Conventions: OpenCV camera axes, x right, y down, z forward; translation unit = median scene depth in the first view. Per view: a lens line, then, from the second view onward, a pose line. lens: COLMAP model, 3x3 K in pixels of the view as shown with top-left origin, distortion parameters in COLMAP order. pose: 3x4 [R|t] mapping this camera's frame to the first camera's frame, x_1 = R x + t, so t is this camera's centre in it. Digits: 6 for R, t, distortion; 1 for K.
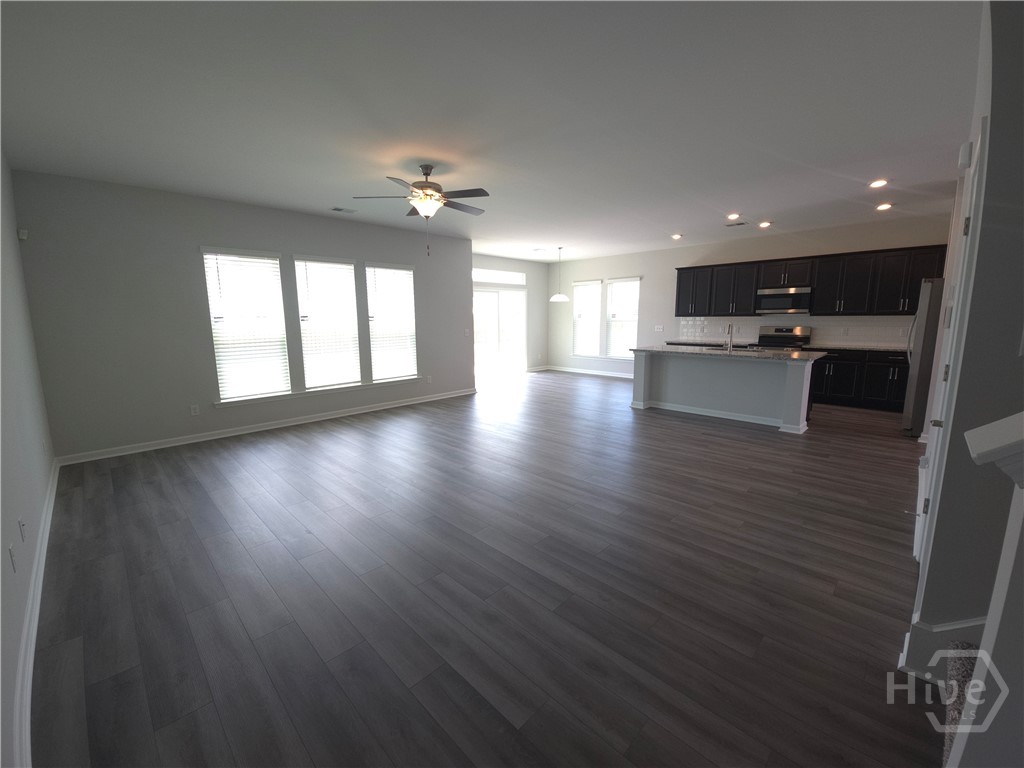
lens RADIAL K [[417.4, 0, 508.2], [0, 417.4, 383.0], [0, 0, 1]] dist [0.000946, -0.000307]
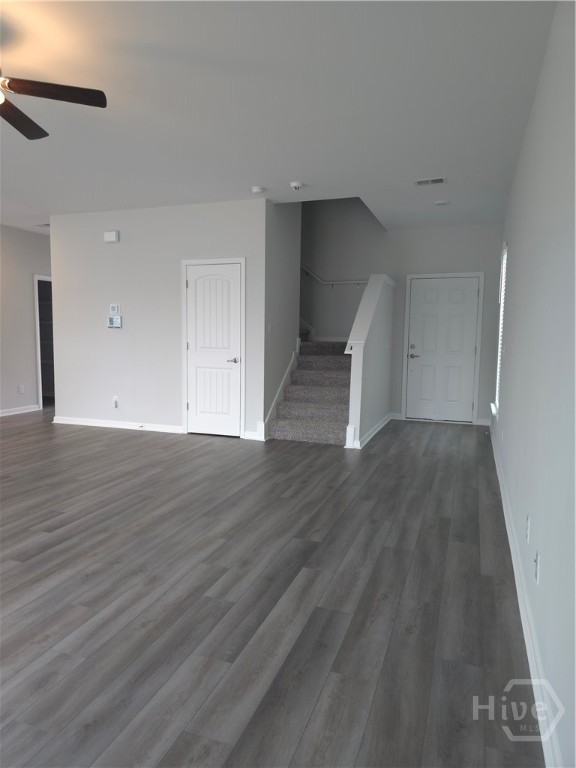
lens RADIAL K [[517.5, 0, 287.4], [0, 517.5, 384.9], [0, 0, 1]] dist [0.045337, -0.004576]
pose [[-0.418636, -0.084321, 0.904231, -0.607722], [0.140838, 0.977606, 0.156368, -0.058700], [-0.897167, 0.192811, -0.397385, 0.576985]]
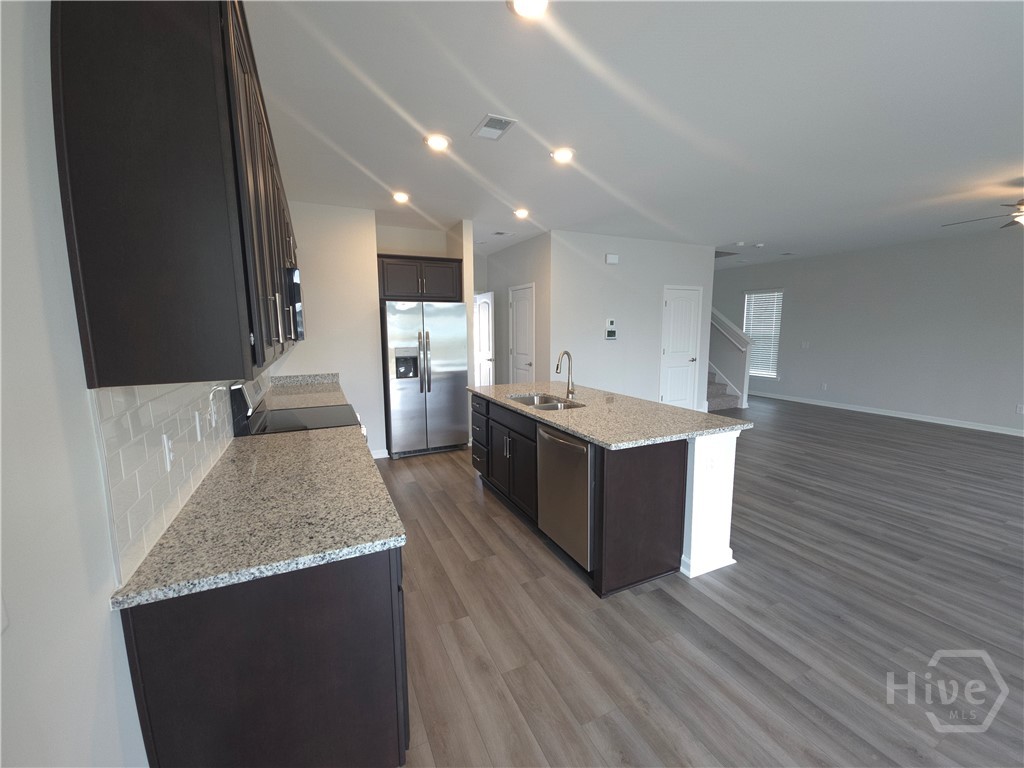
lens RADIAL K [[417.4, 0, 514.9], [0, 417.4, 382.6], [0, 0, 1]] dist [0.000946, -0.000307]
pose [[-0.945368, -0.035559, 0.324061, 0.401425], [0.061106, 0.957088, 0.283281, -0.248166], [-0.320228, 0.287607, -0.902628, 1.424383]]
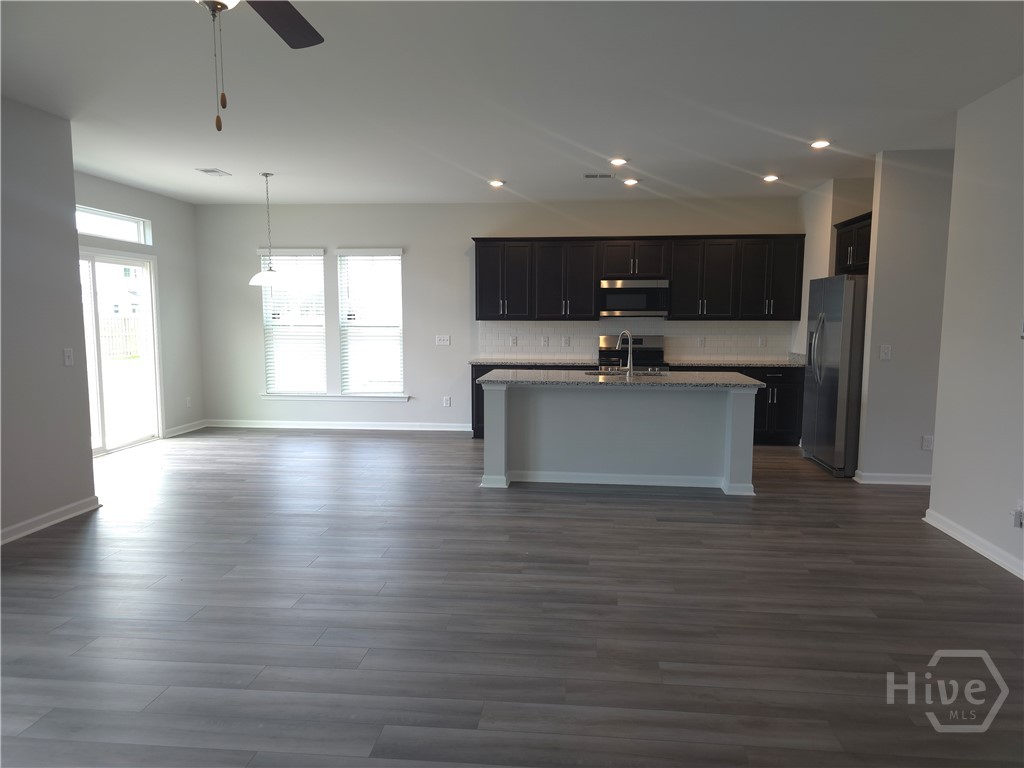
lens RADIAL K [[690.0, 0, 521.0], [0, 690.0, 384.8], [0, 0, 1]] dist [0.045337, -0.004576]
pose [[0.769736, -0.050861, 0.636333, -0.213902], [0.090389, 0.995461, -0.029773, -0.040789], [-0.631931, 0.080435, 0.770839, 0.268846]]
